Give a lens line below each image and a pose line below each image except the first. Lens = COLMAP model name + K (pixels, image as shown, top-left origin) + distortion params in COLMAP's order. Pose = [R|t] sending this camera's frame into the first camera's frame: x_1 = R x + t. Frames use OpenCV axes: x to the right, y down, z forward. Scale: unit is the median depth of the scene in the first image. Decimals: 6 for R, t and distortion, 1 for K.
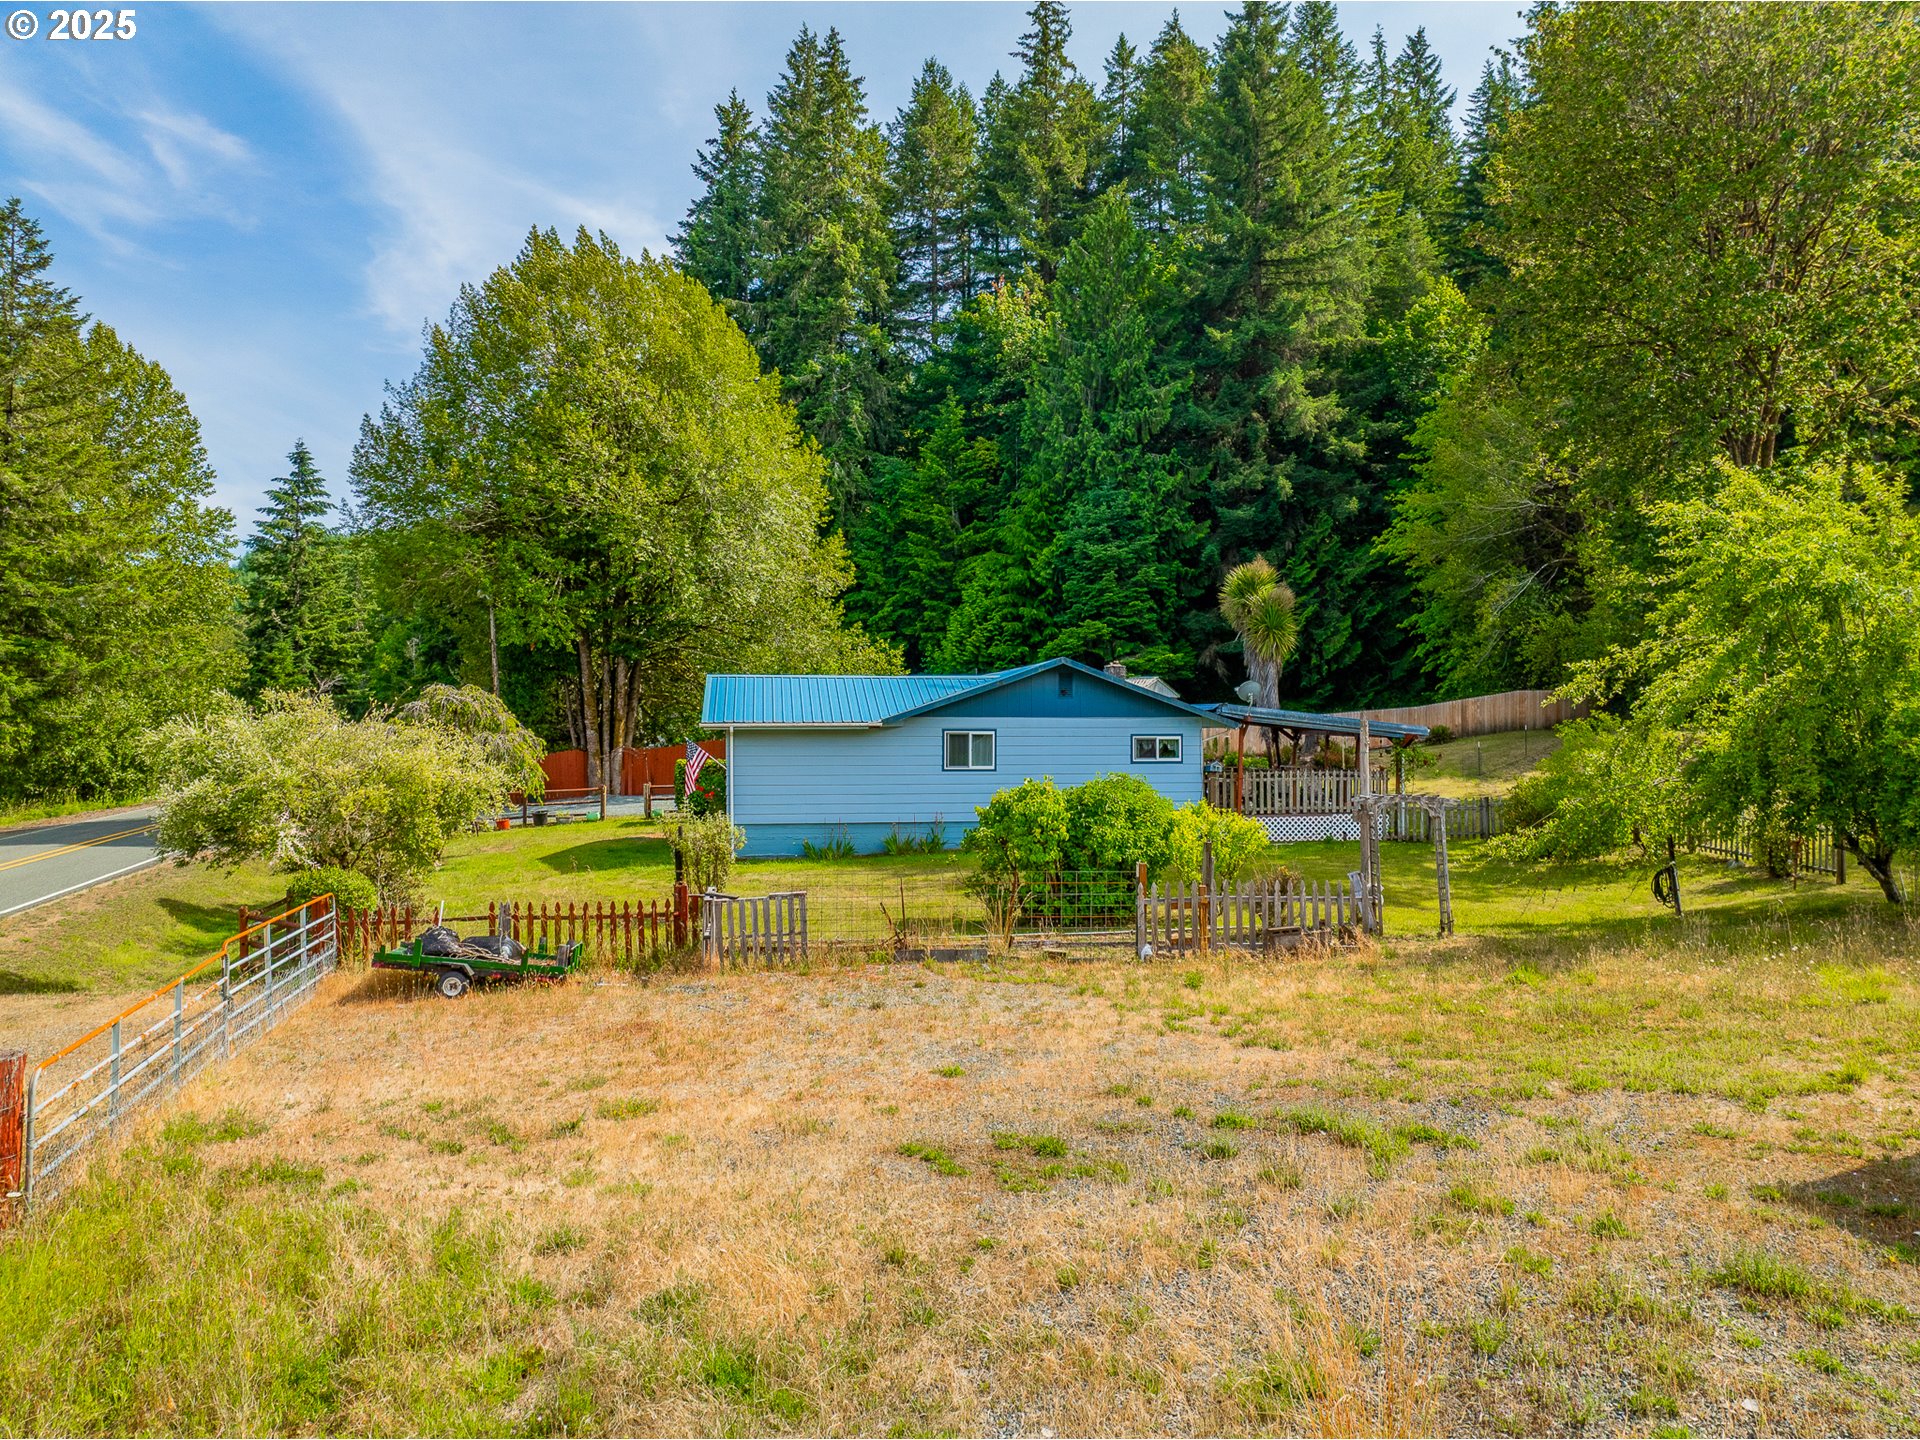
lens RADIAL K [[1351.1, 0, 957.4], [0, 1351.1, 715.3], [0, 0, 1]] dist [-0.033327, -0.003252]
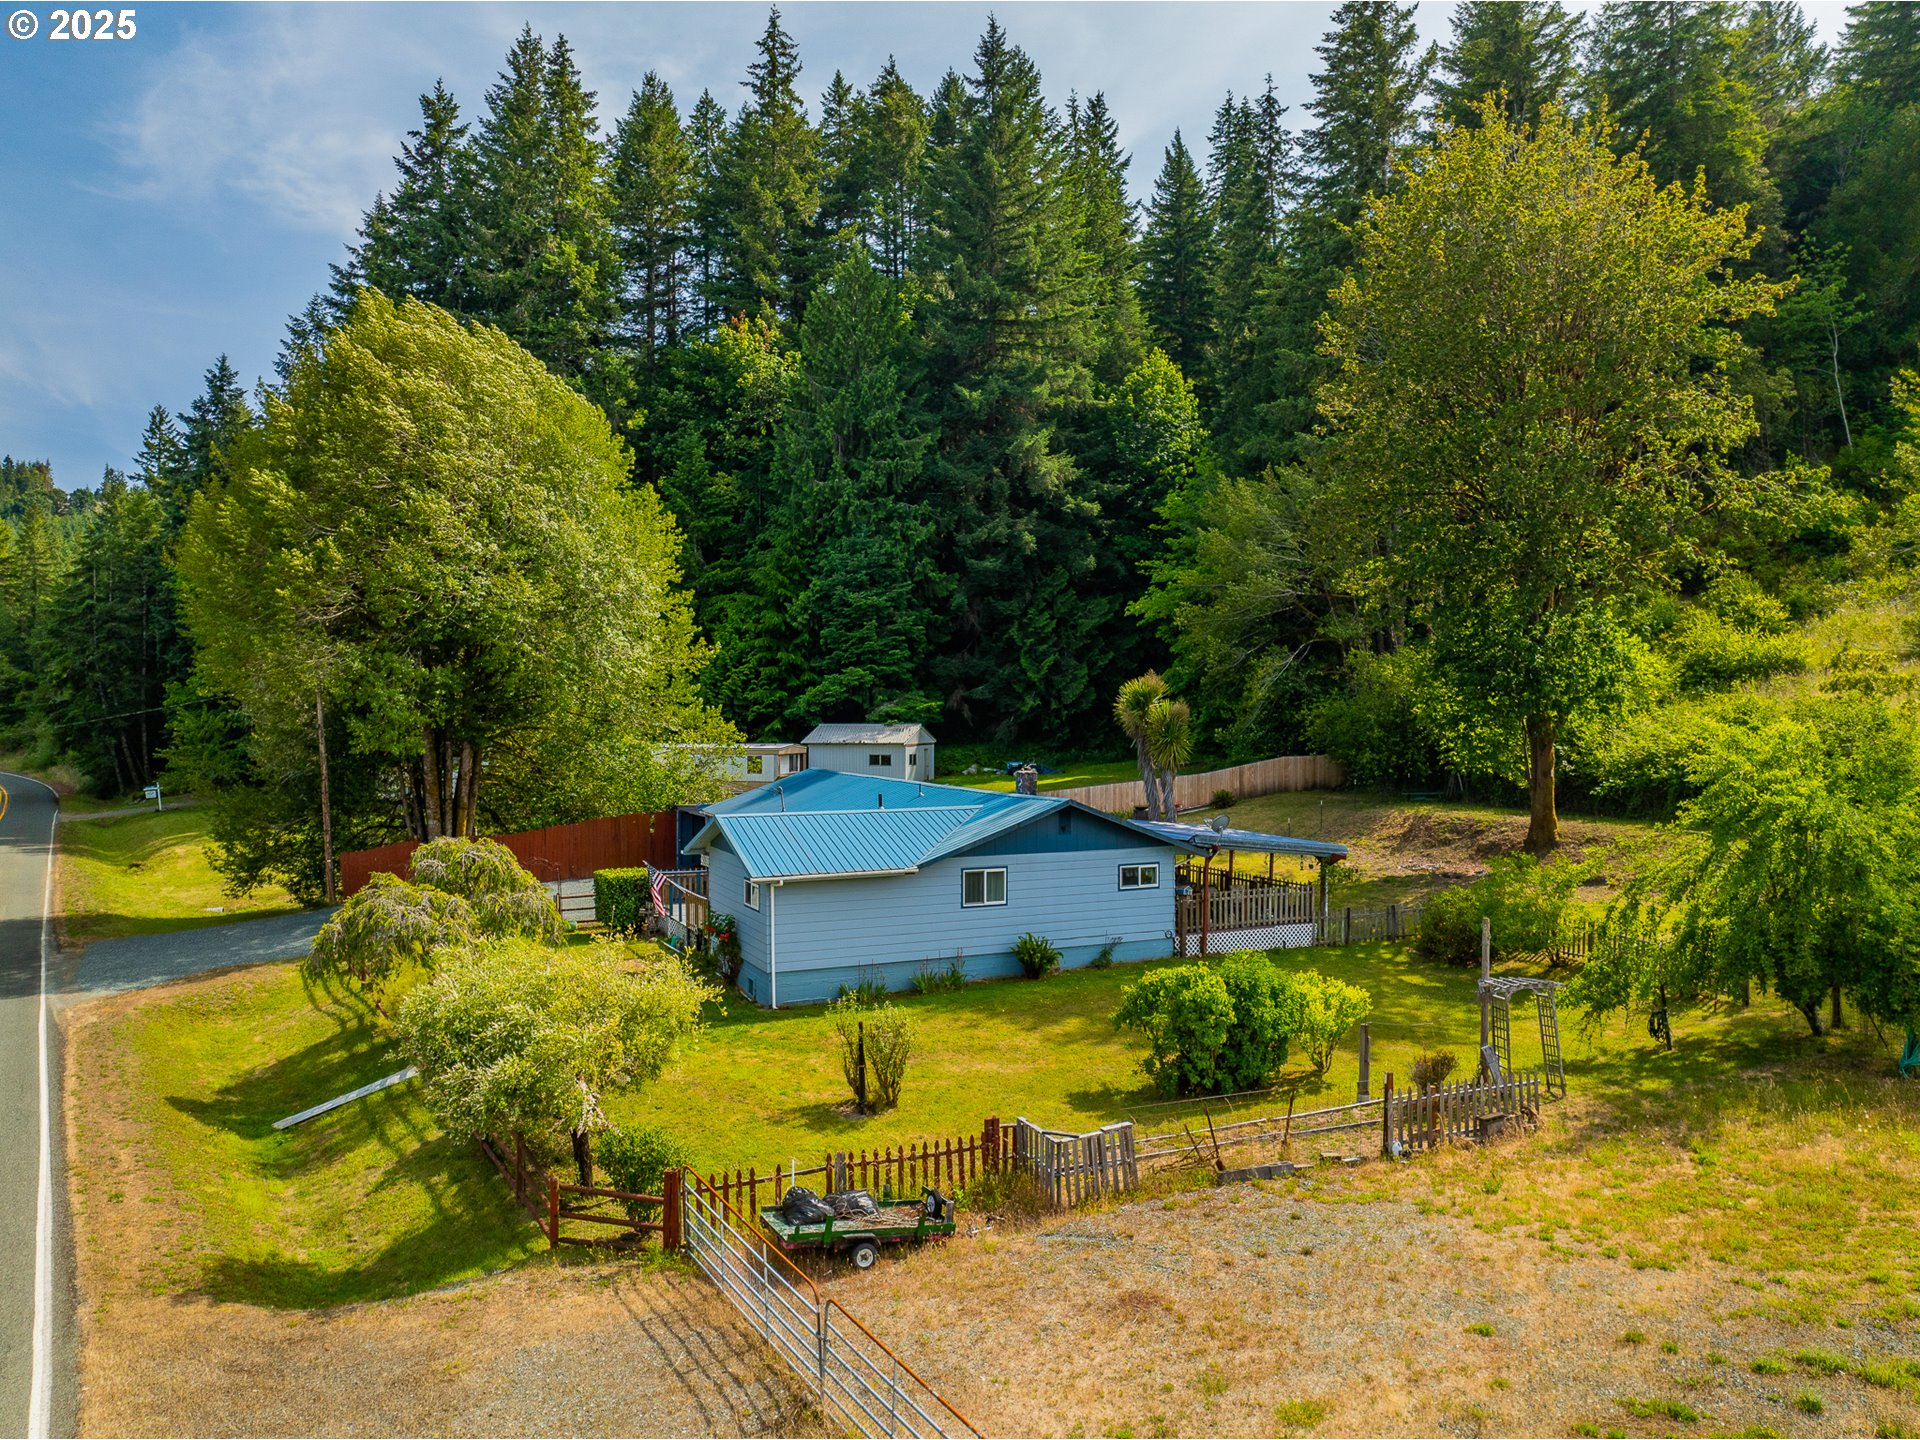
lens RADIAL K [[1351.1, 0, 957.4], [0, 1351.1, 715.3], [0, 0, 1]] dist [-0.033327, -0.003252]
pose [[0.957372, -0.001593, 0.288853, -0.114646], [-0.001806, 0.999932, 0.011502, -0.043815], [-0.288852, -0.011533, 0.957304, -0.003220]]
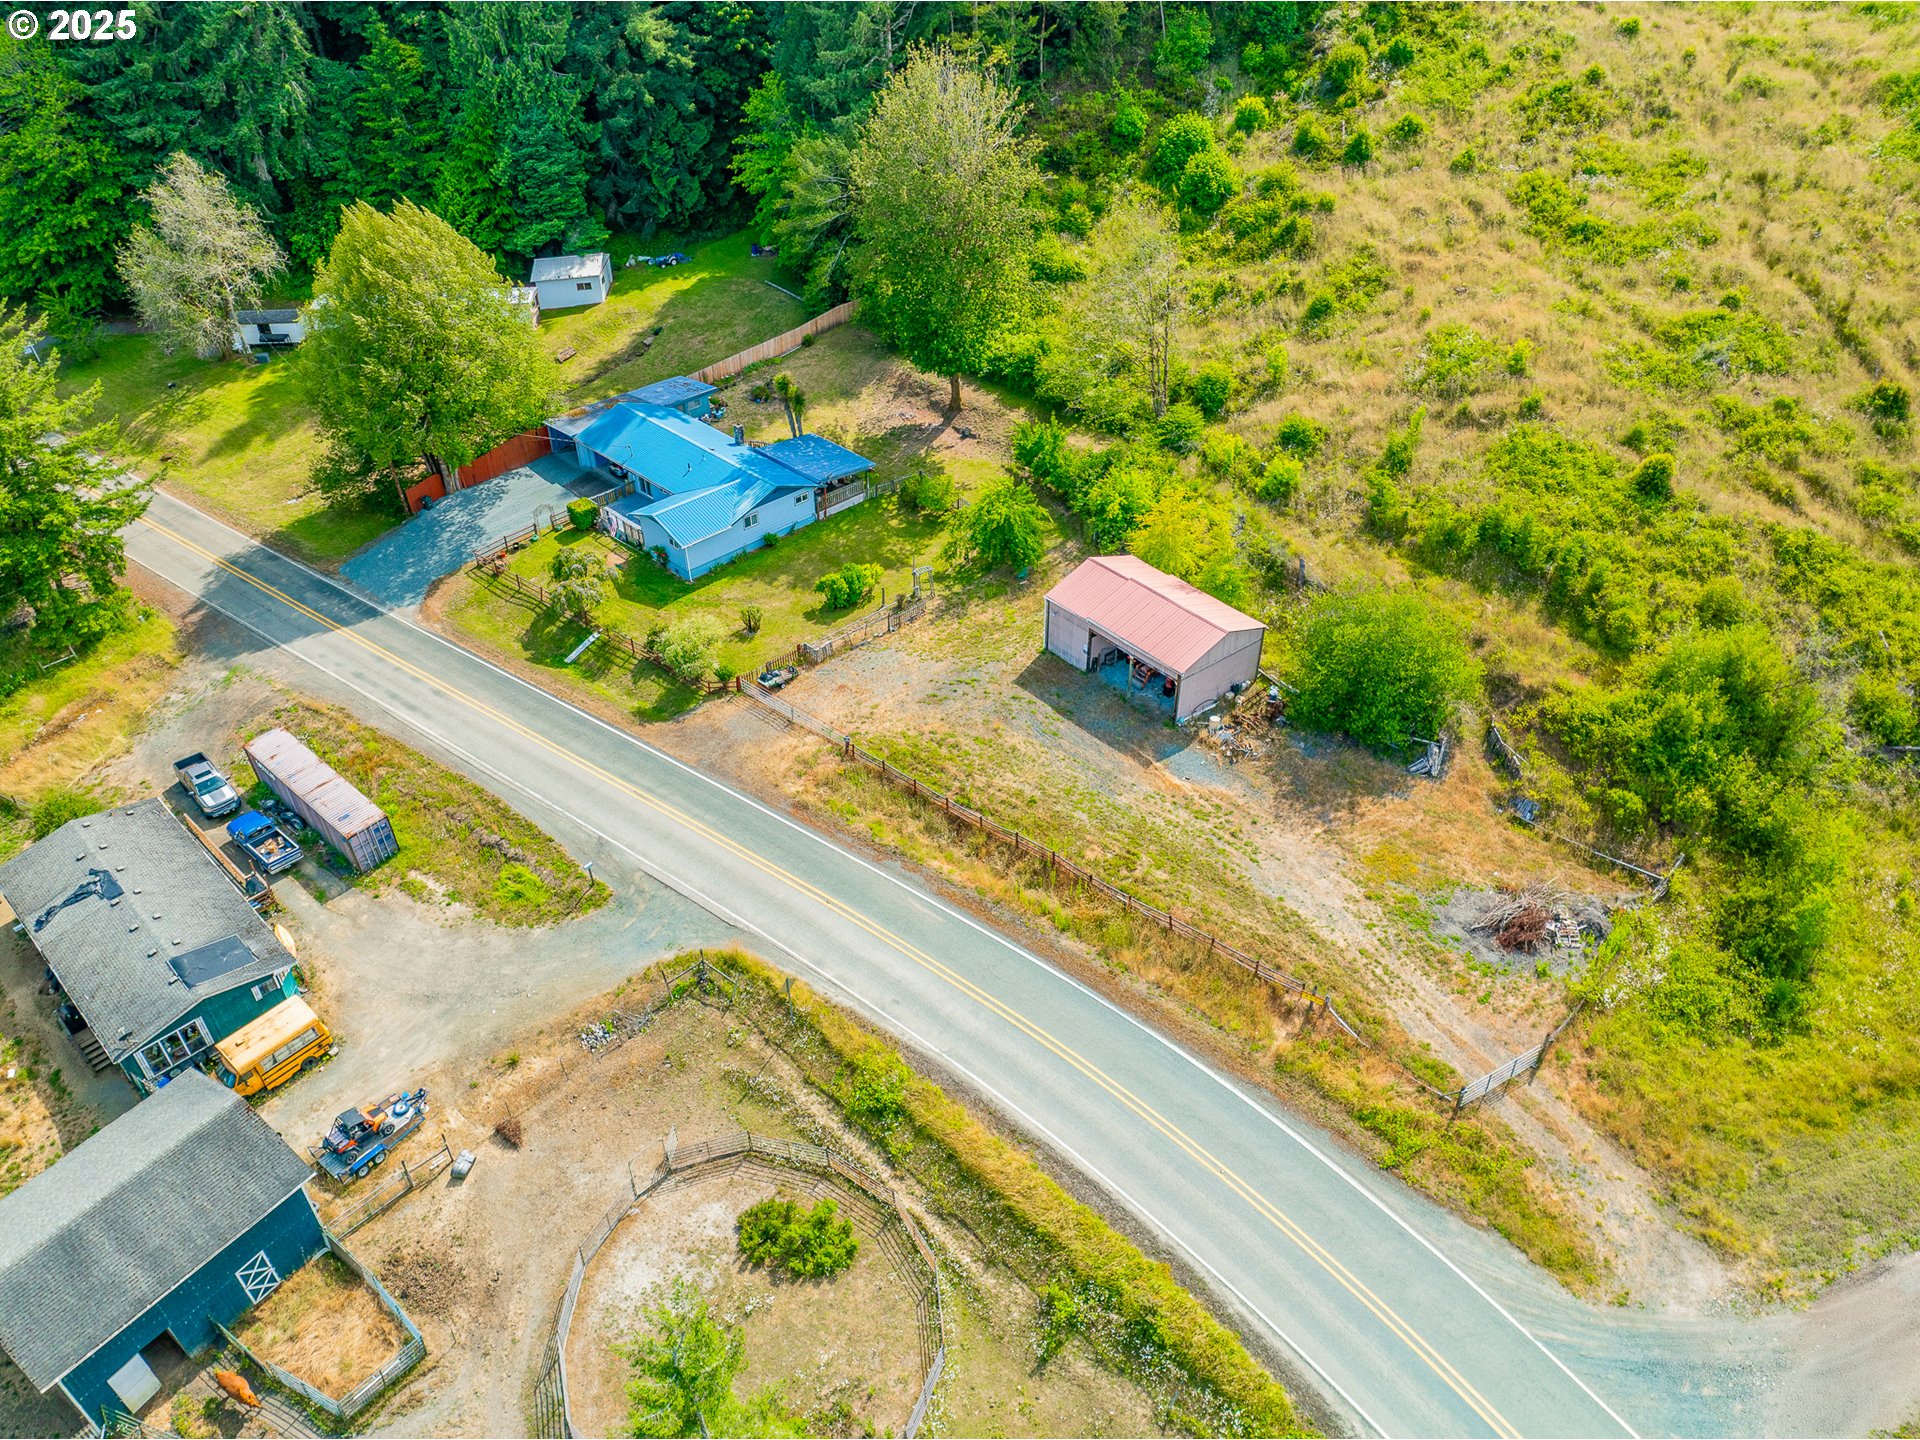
lens RADIAL K [[1351.1, 0, 957.4], [0, 1351.1, 715.3], [0, 0, 1]] dist [-0.033327, -0.003252]
pose [[0.805614, -0.357464, 0.472447, -0.424429], [-0.002610, 0.795309, 0.606198, -0.515737], [-0.592436, -0.489595, 0.639779, -0.494070]]
